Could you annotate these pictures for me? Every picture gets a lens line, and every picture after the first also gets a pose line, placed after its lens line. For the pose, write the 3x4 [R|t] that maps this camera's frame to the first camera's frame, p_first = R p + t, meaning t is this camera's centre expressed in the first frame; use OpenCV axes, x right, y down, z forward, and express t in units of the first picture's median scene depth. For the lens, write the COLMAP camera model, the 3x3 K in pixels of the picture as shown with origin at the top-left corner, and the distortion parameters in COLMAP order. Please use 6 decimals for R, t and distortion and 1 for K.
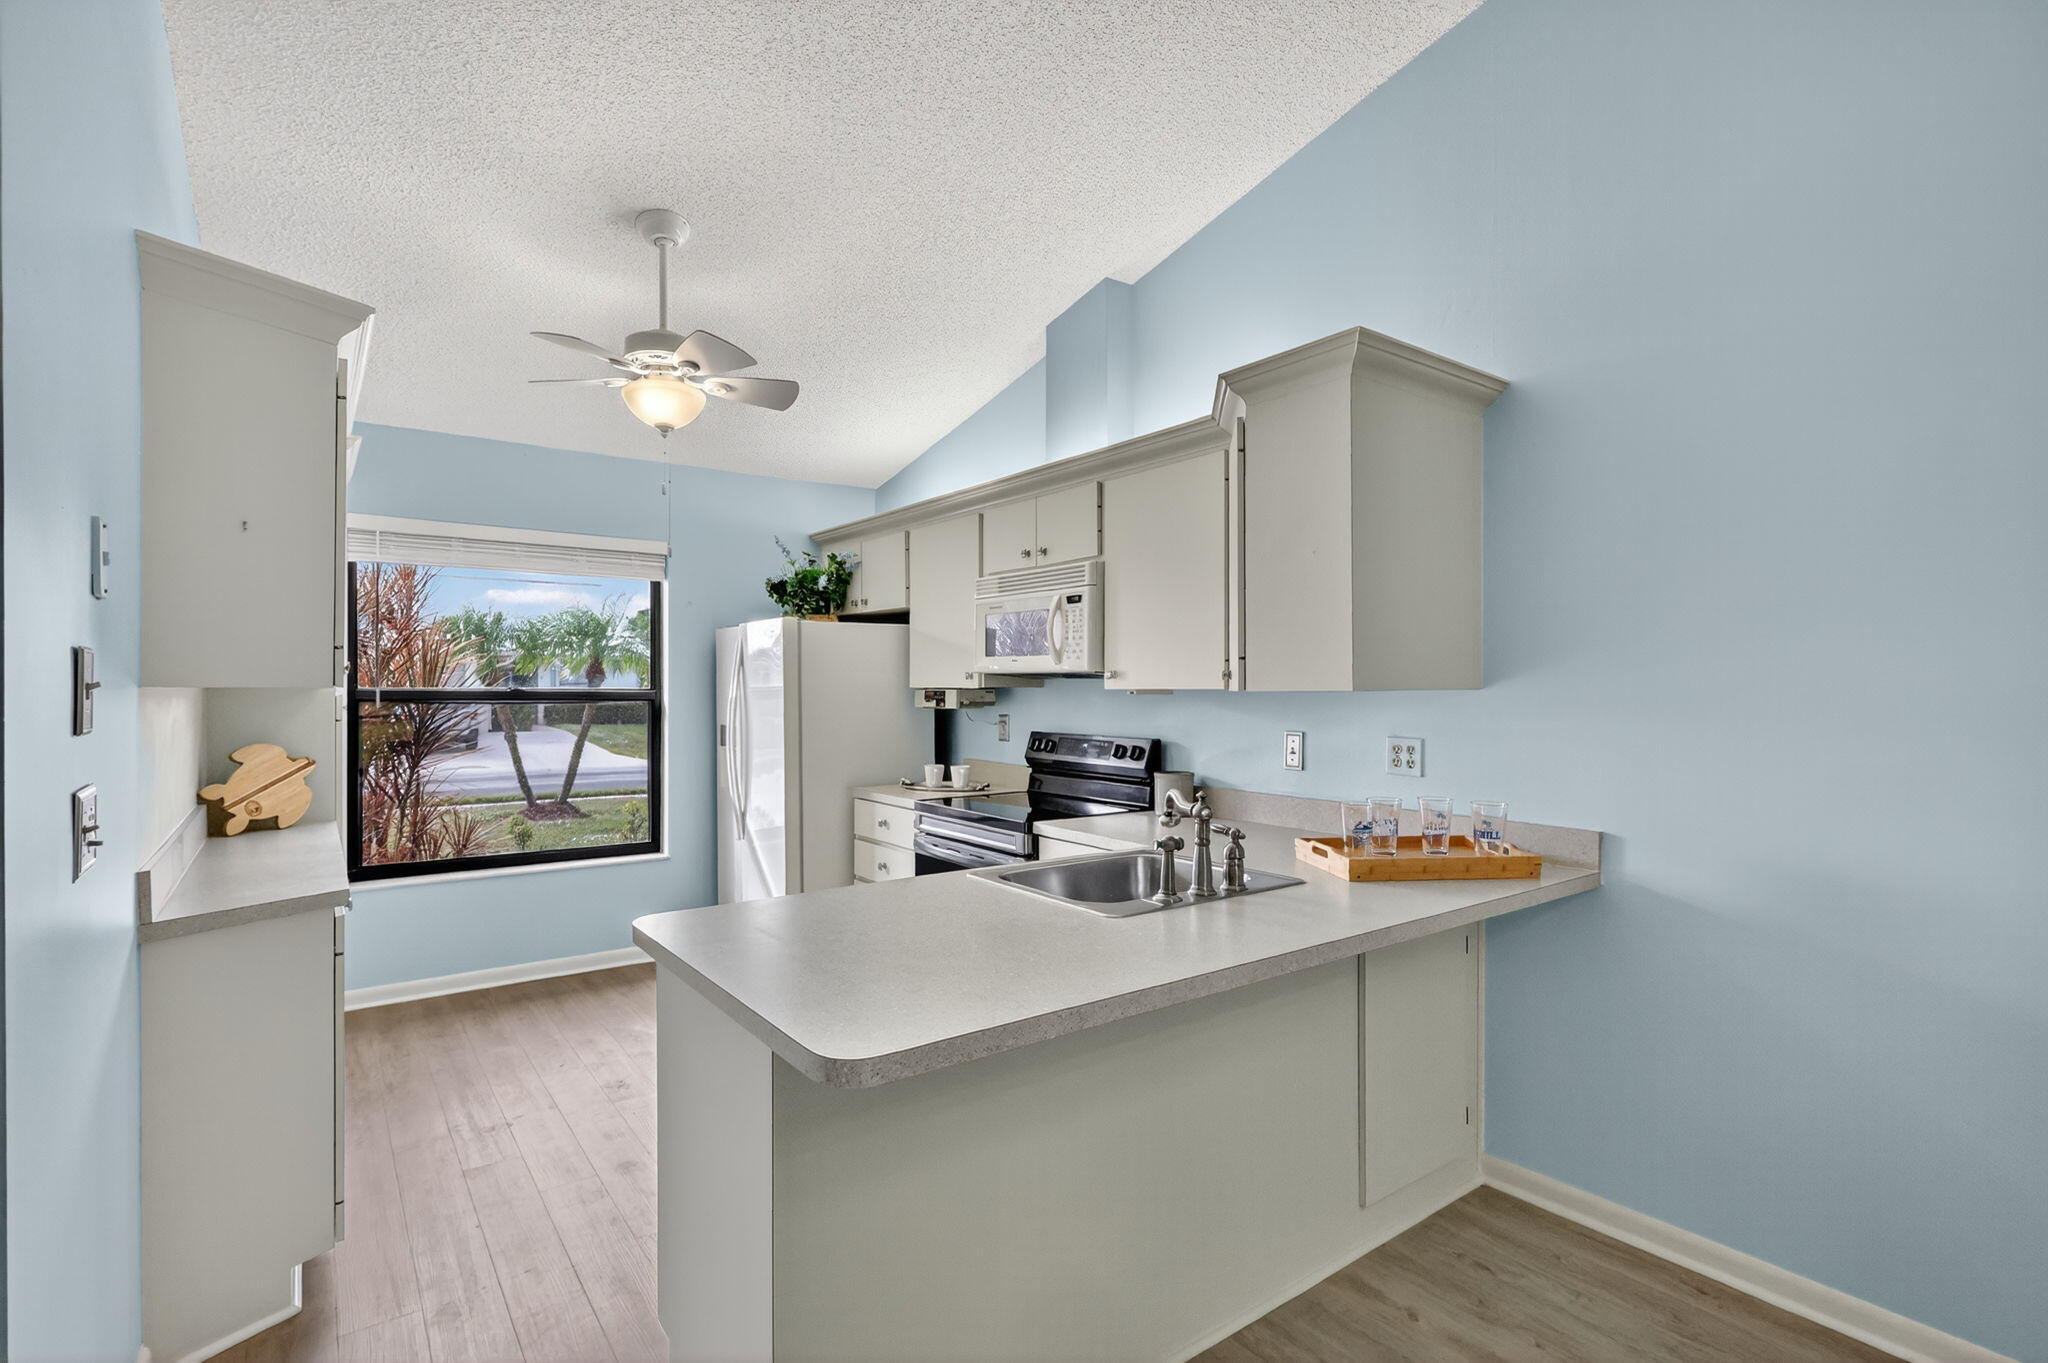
lens RADIAL K [[976.3, 0, 1025.9], [0, 976.3, 682.6], [0, 0, 1]] dist [0.000440, 0.000017]
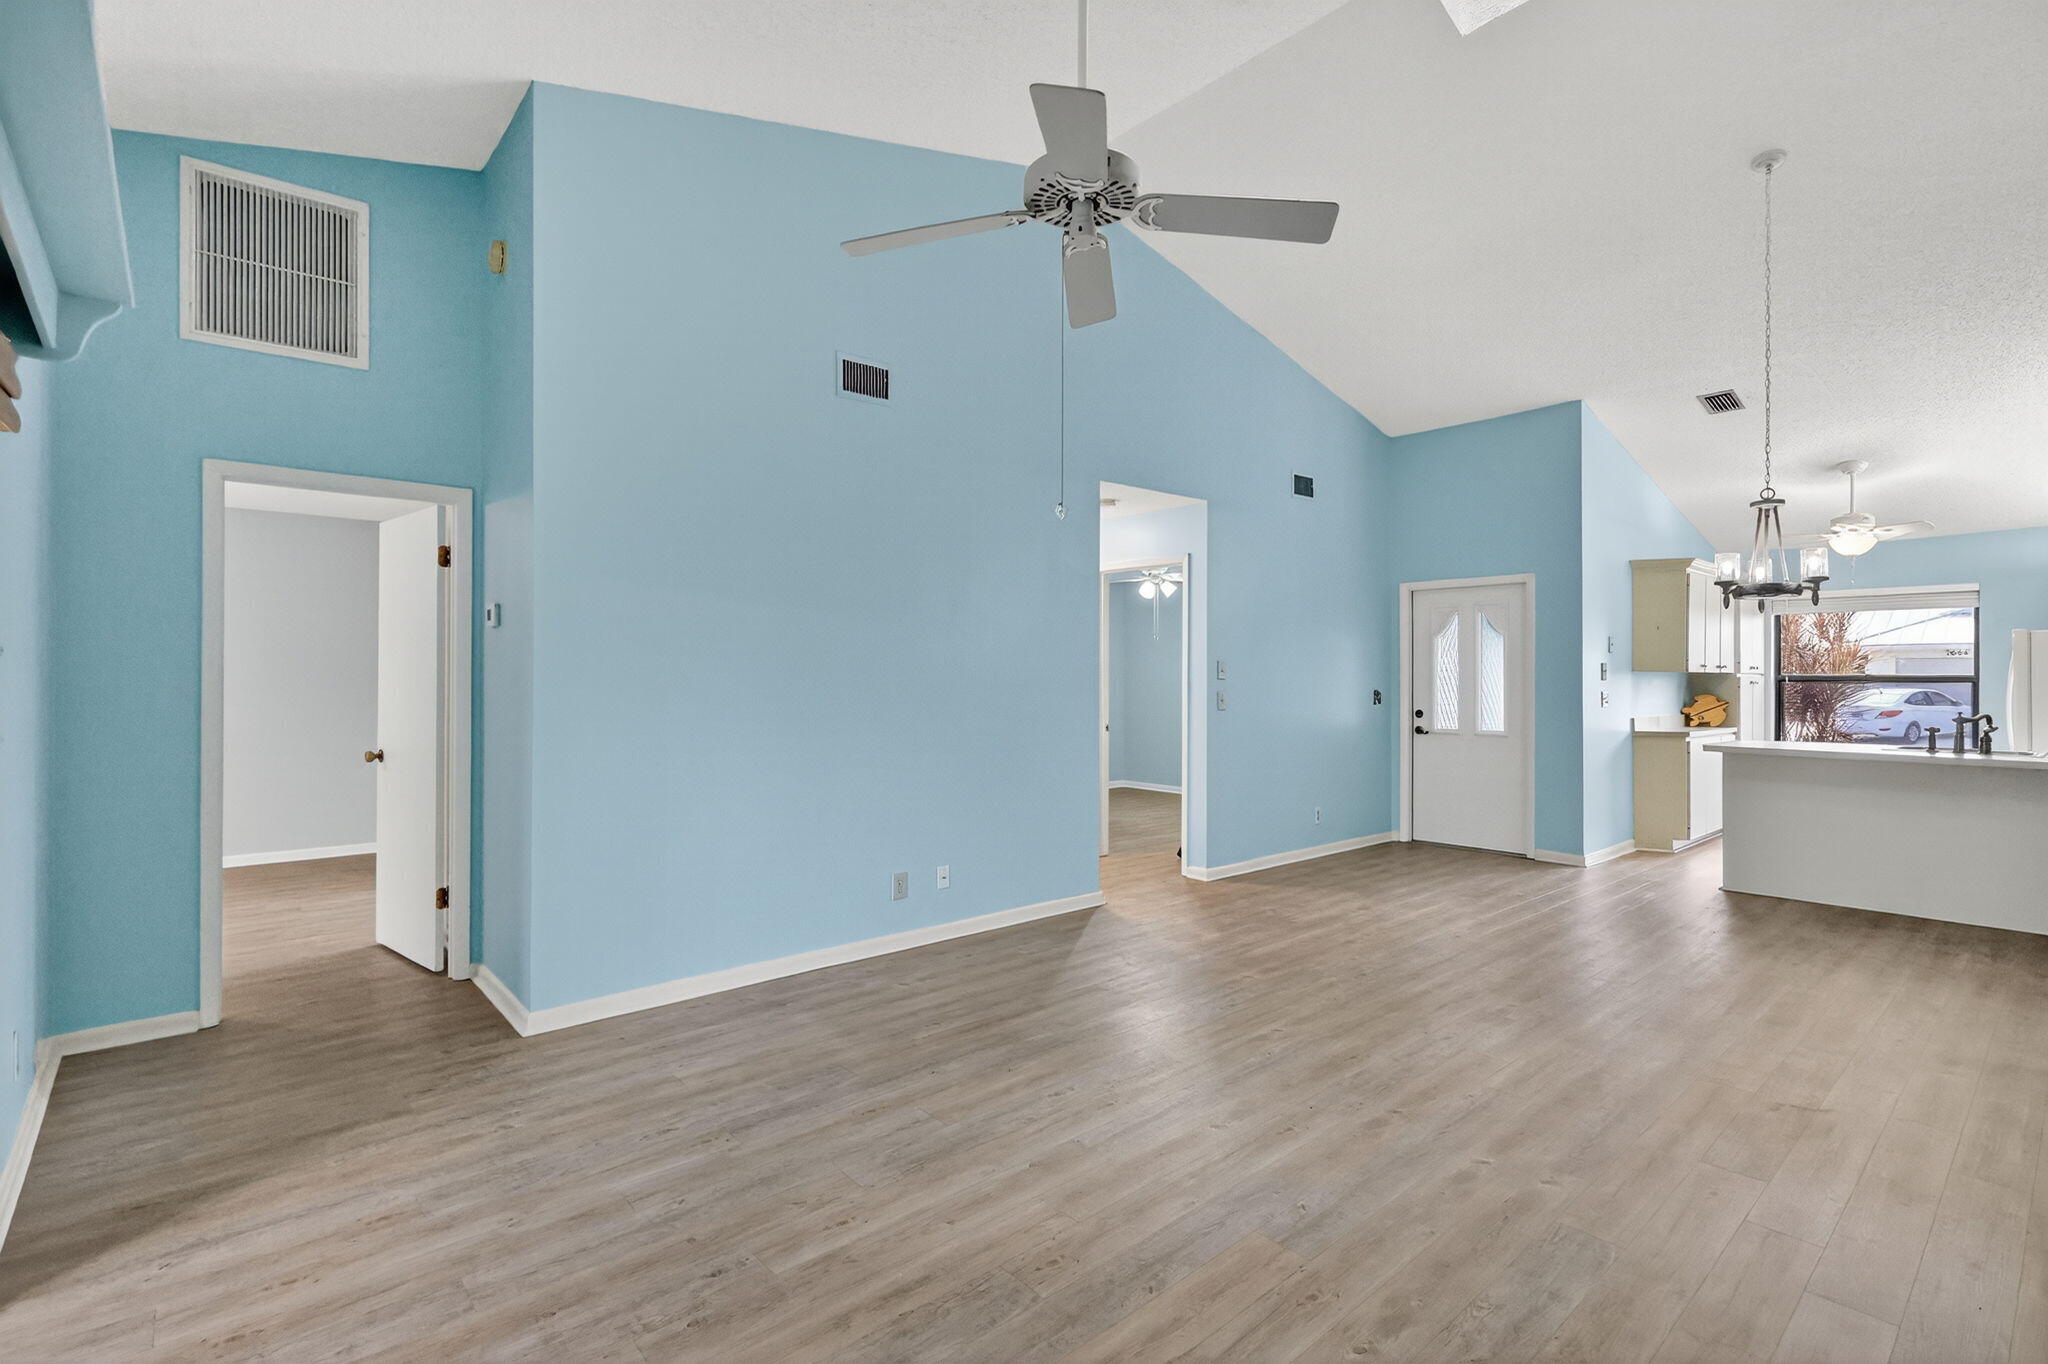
lens RADIAL K [[951.3, 0, 1028.3], [0, 951.3, 674.8], [0, 0, 1]] dist [0.002466, 0.000197]
pose [[0.083329, -0.005430, -0.996507, 1.727040], [0.000819, 0.999985, -0.005380, 0.021055], [0.996522, -0.000368, 0.083333, -1.111353]]
